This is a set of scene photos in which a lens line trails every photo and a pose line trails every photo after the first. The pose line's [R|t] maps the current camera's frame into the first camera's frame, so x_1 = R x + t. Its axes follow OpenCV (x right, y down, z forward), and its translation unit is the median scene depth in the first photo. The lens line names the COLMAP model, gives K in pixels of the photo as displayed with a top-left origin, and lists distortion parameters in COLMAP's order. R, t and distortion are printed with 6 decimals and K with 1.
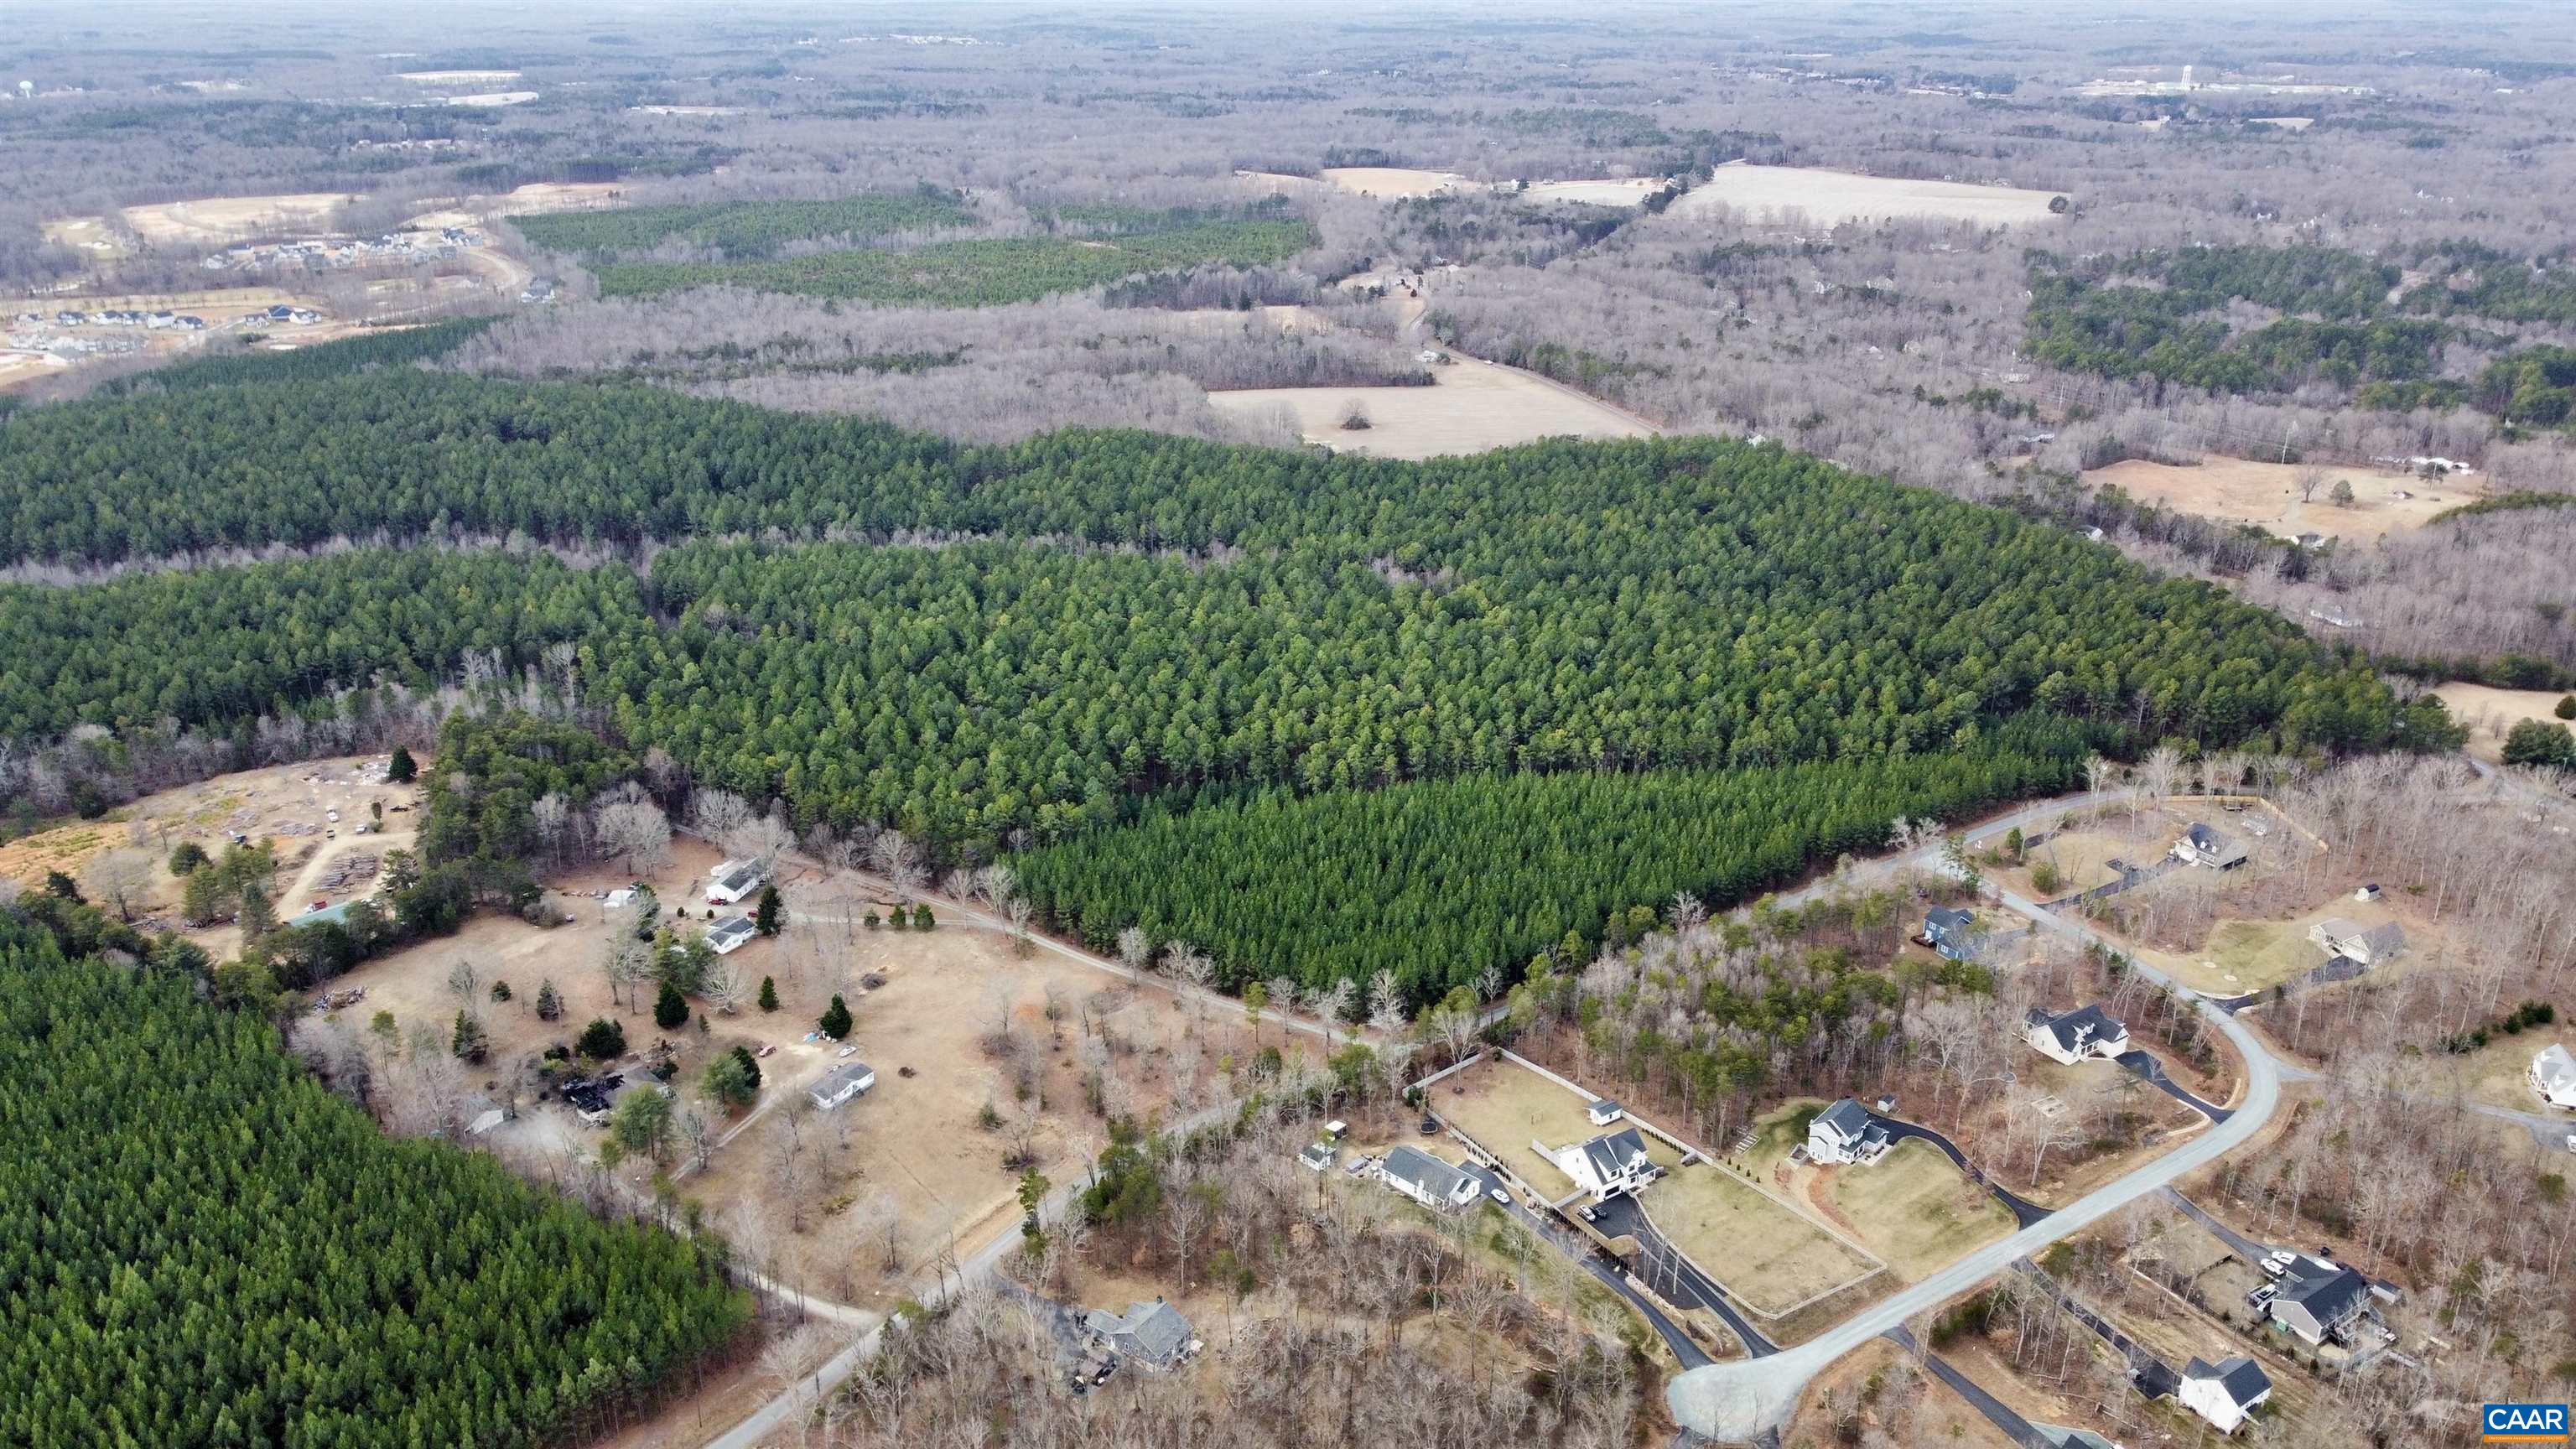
lens RADIAL K [[1950.4, 0, 1279.2], [0, 1950.4, 715.2], [0, 0, 1]] dist [0.006586, -0.011664]
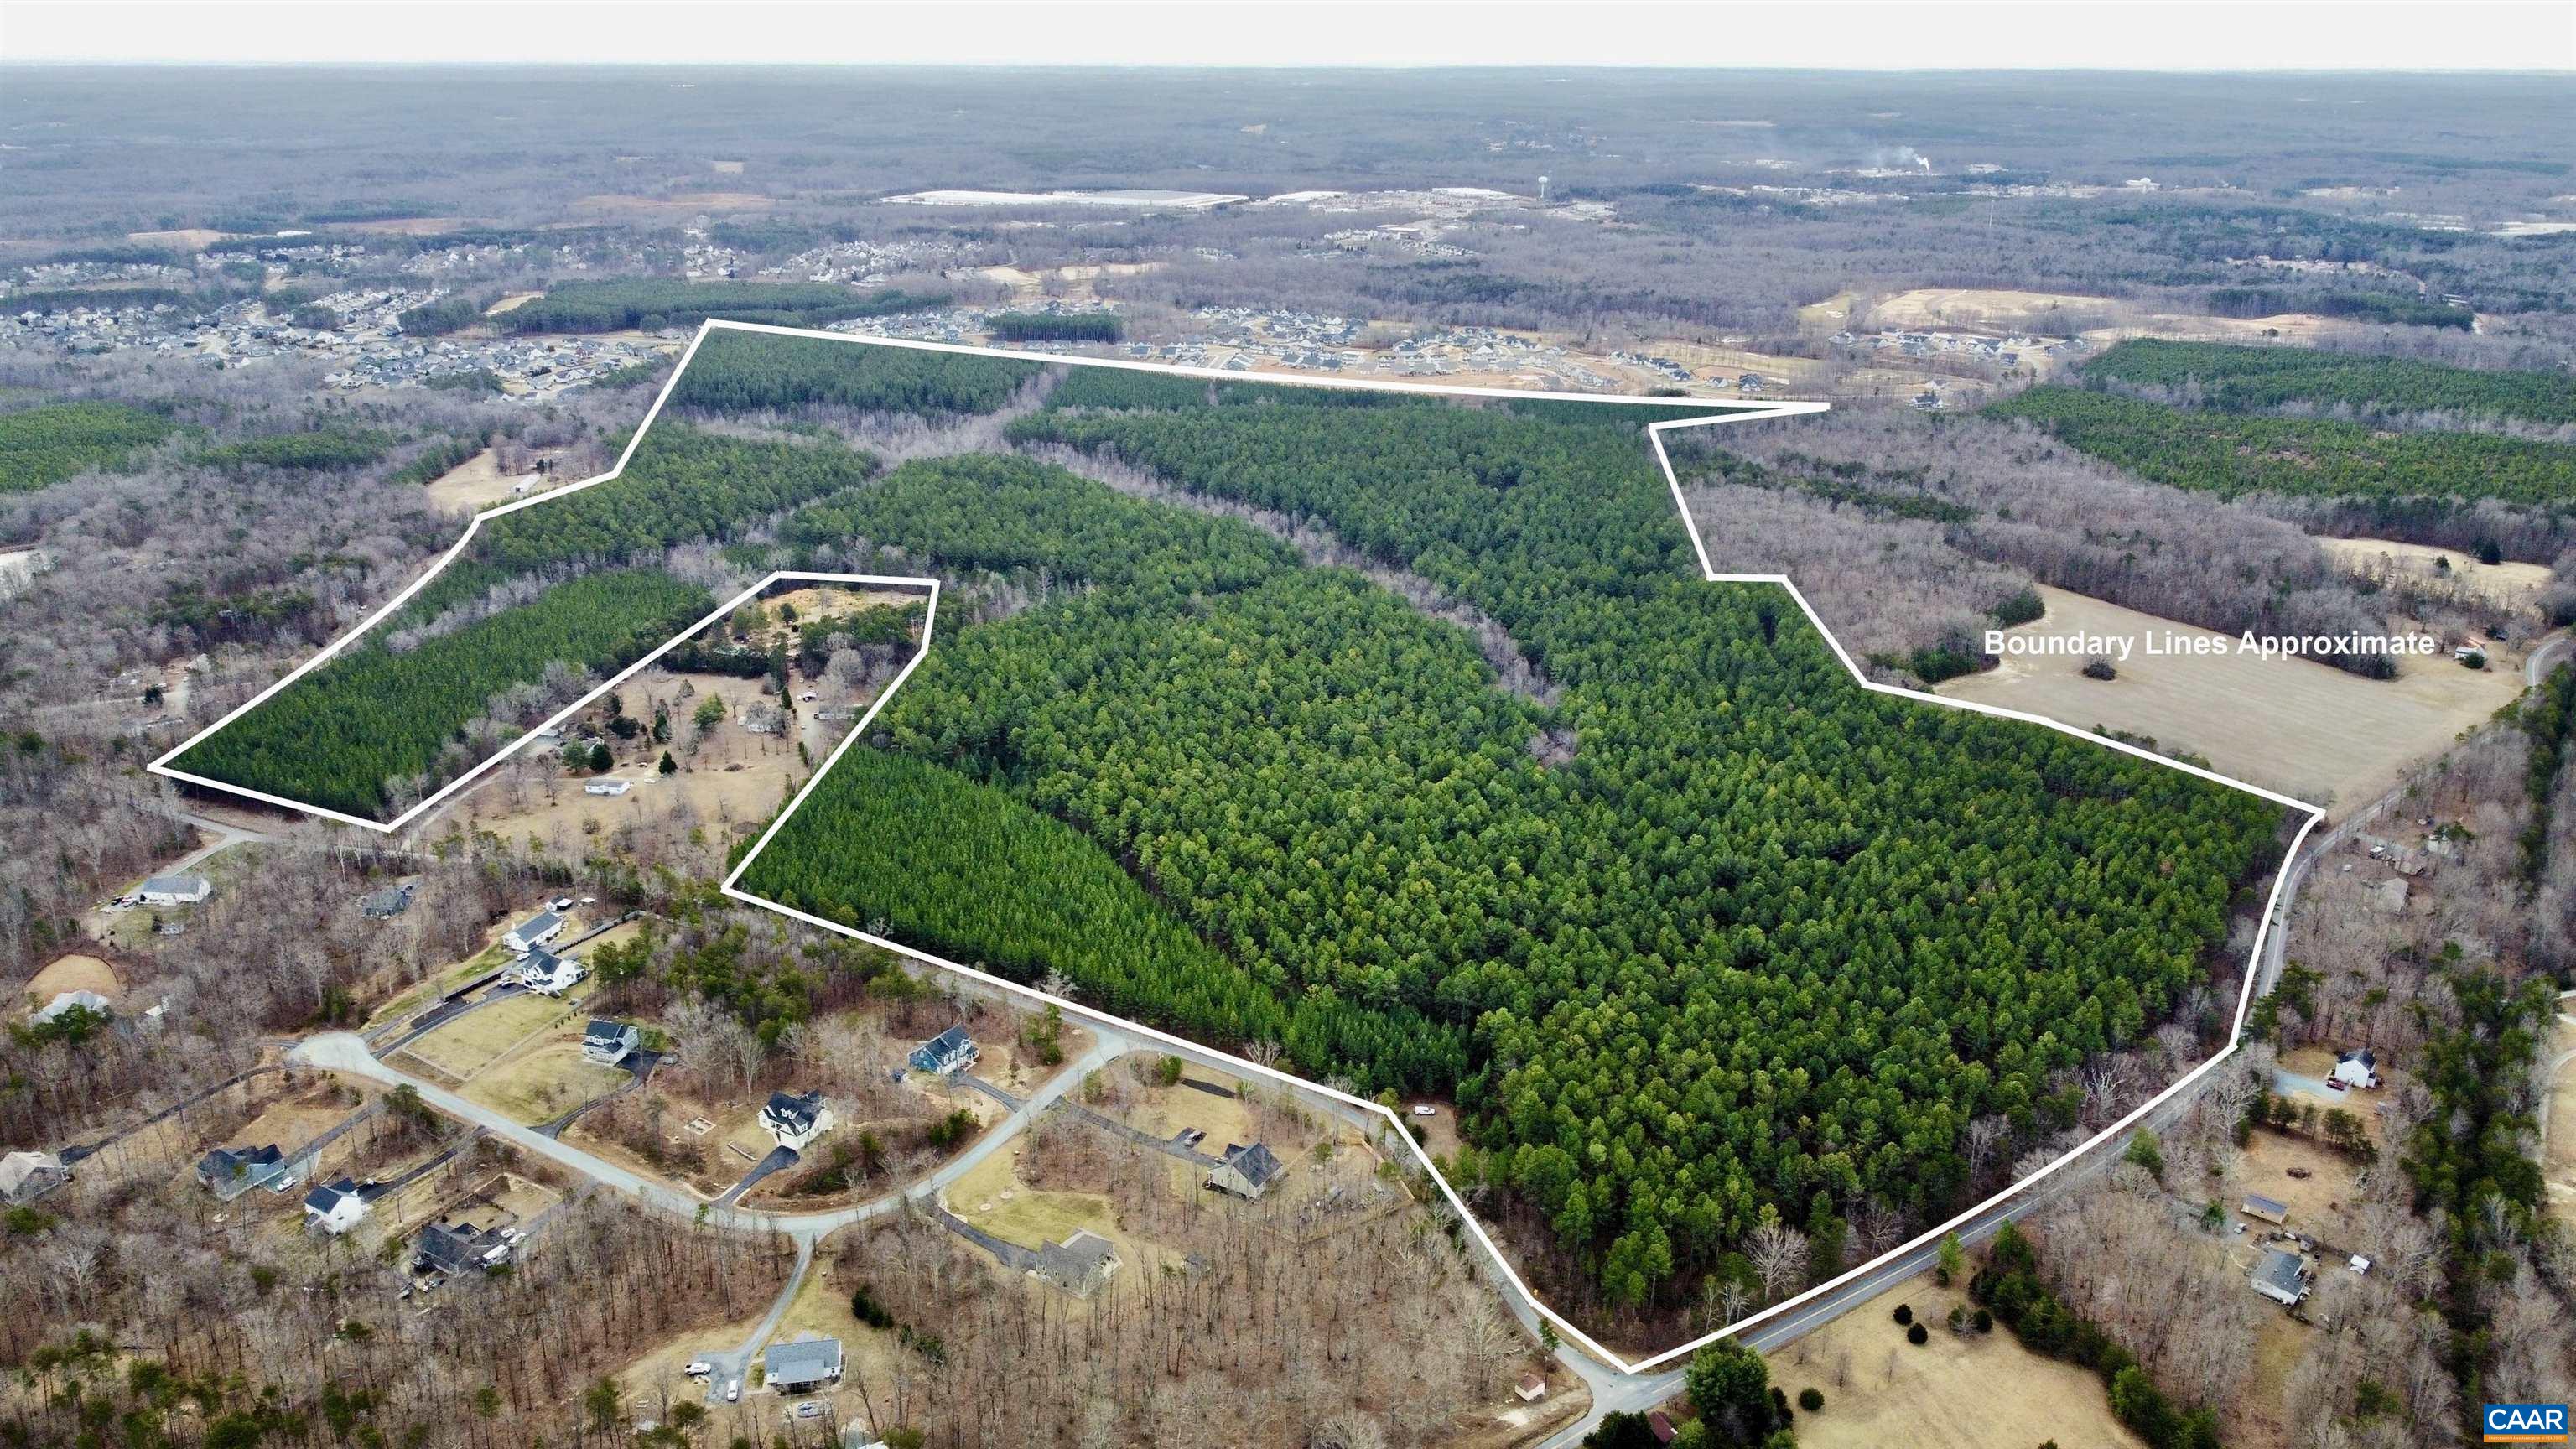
lens RADIAL K [[1950.4, 0, 1279.2], [0, 1950.4, 715.2], [0, 0, 1]] dist [0.006586, -0.011664]
pose [[0.409839, 0.299587, -0.861556, 1.306994], [-0.333230, 0.928416, 0.164320, -0.310516], [0.849111, 0.219751, 0.480333, 0.570076]]
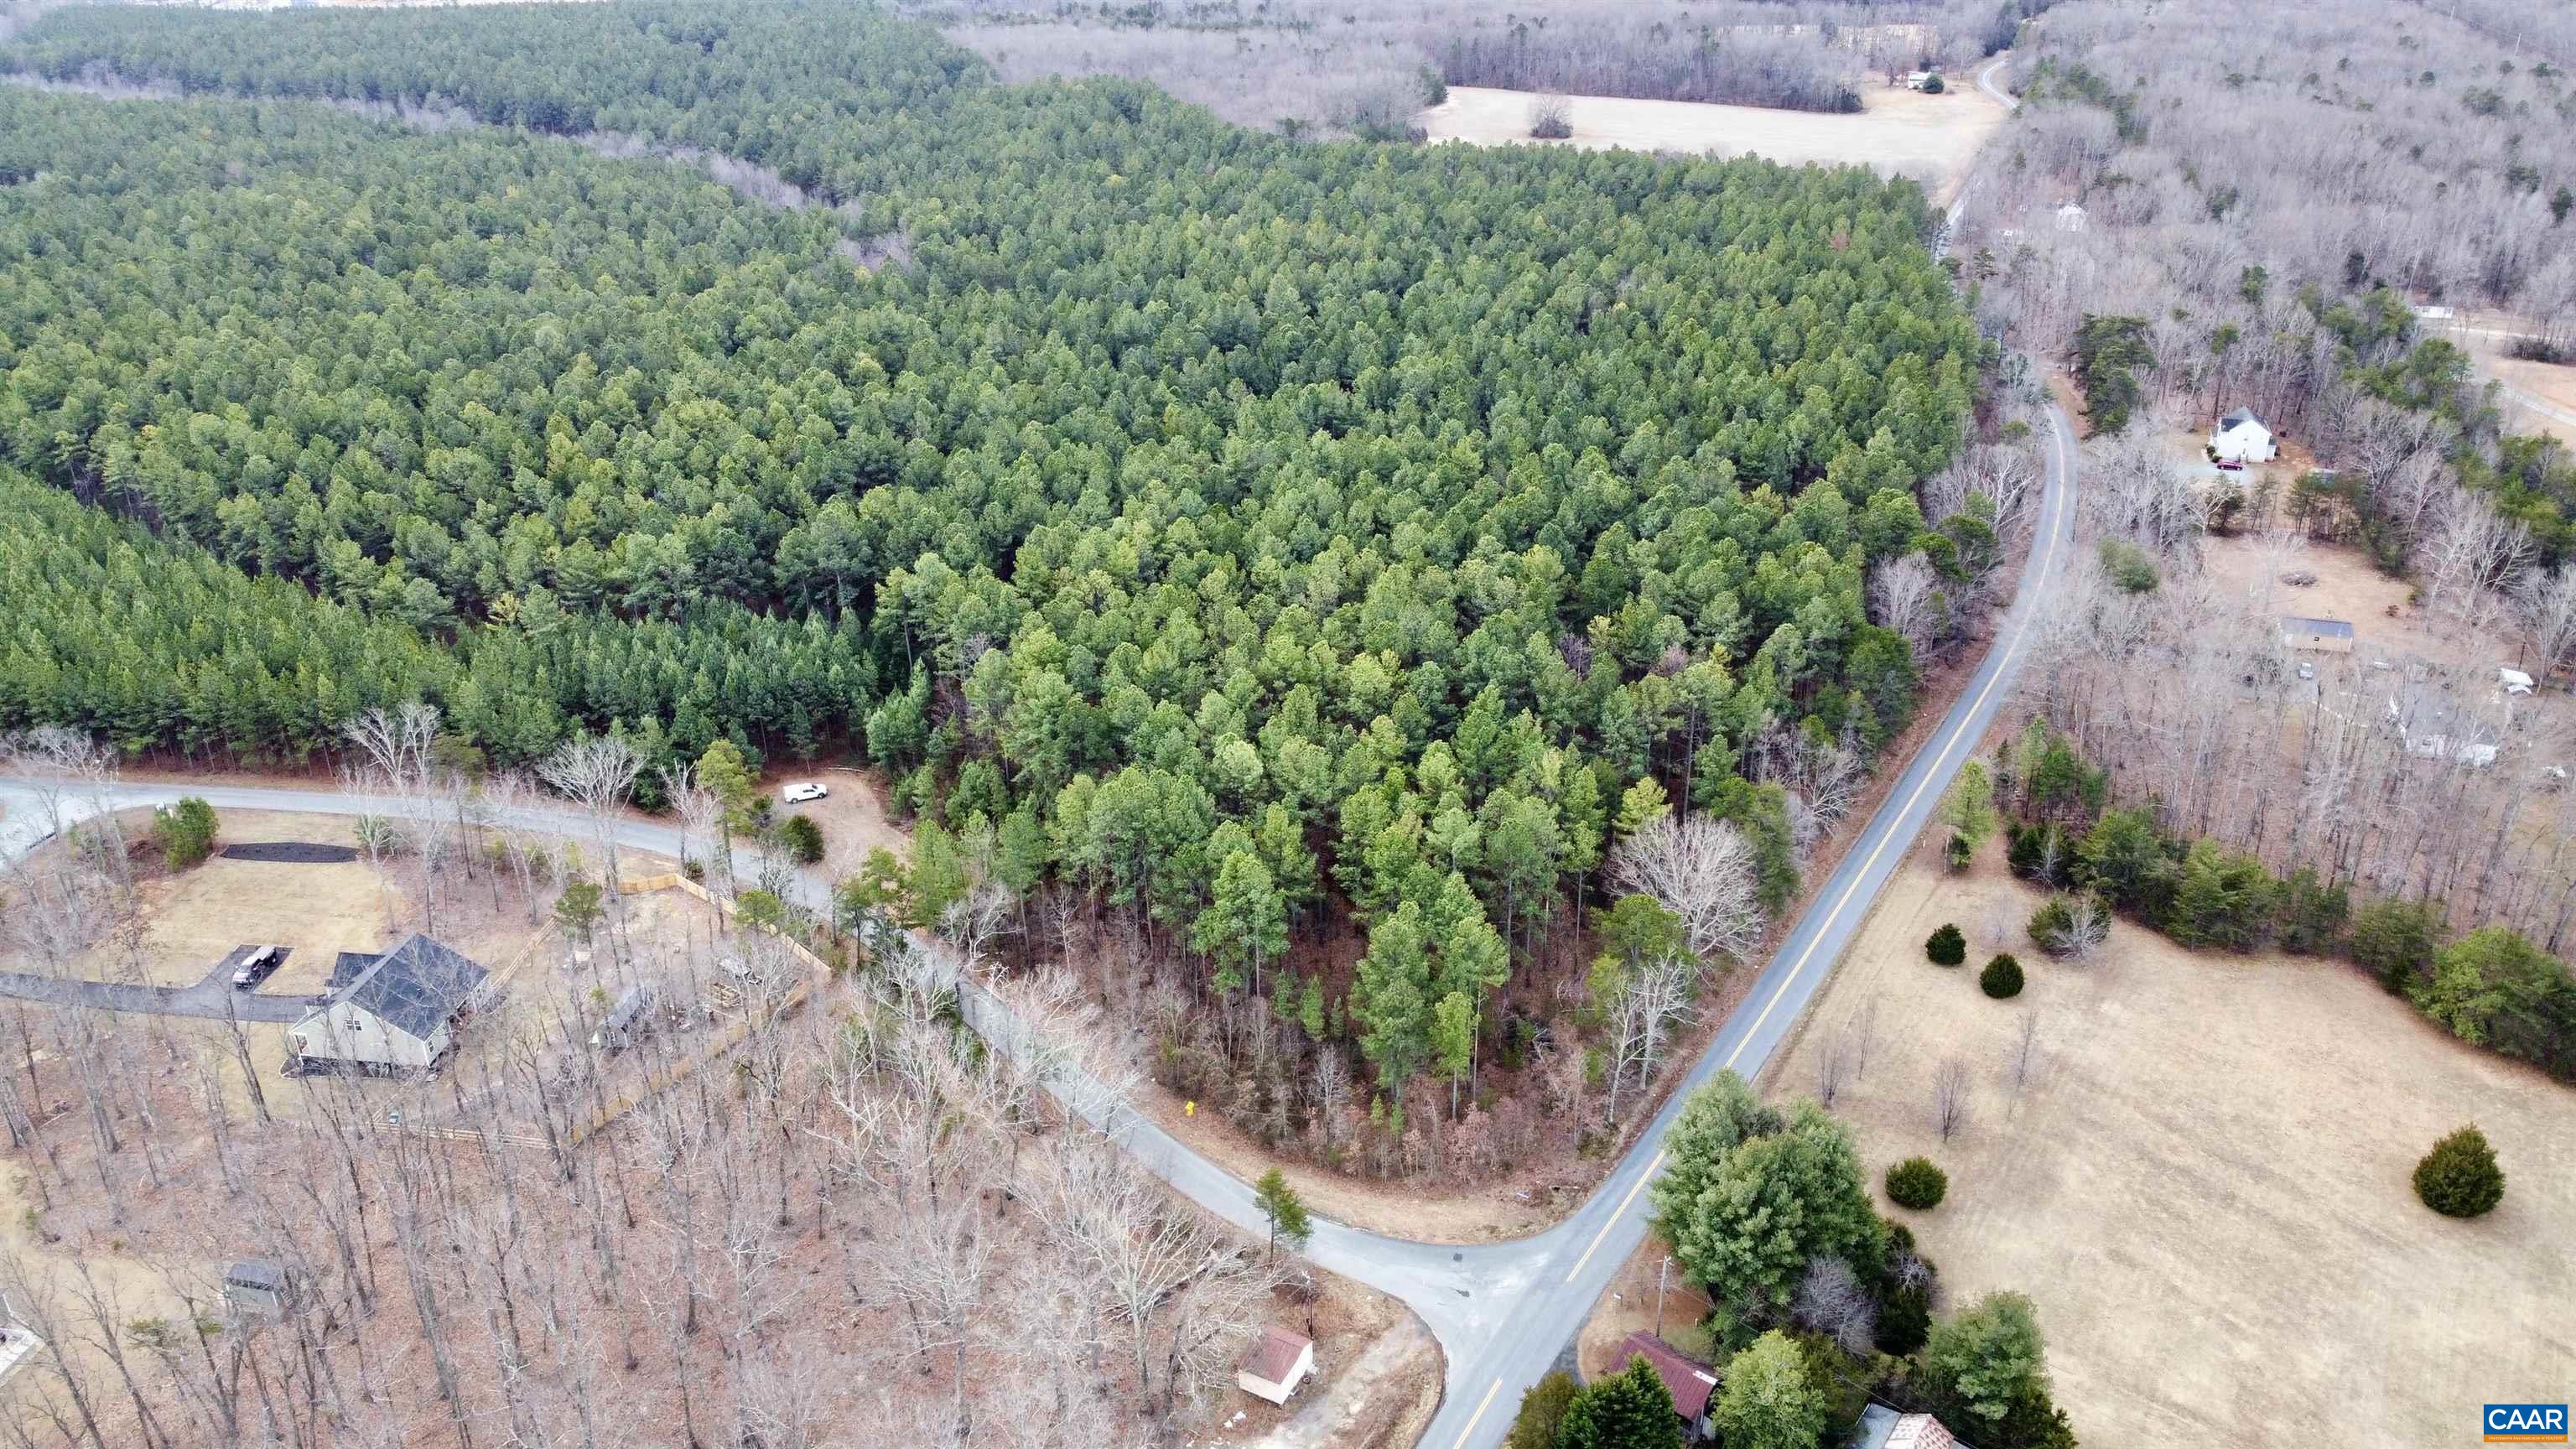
lens RADIAL K [[1950.4, 0, 1279.2], [0, 1950.4, 715.2], [0, 0, 1]] dist [0.006586, -0.011664]
pose [[0.738920, 0.273520, -0.615779, 0.876592], [-0.222284, 0.961692, 0.160434, -0.087959], [0.636072, 0.018329, 0.771412, 0.889887]]
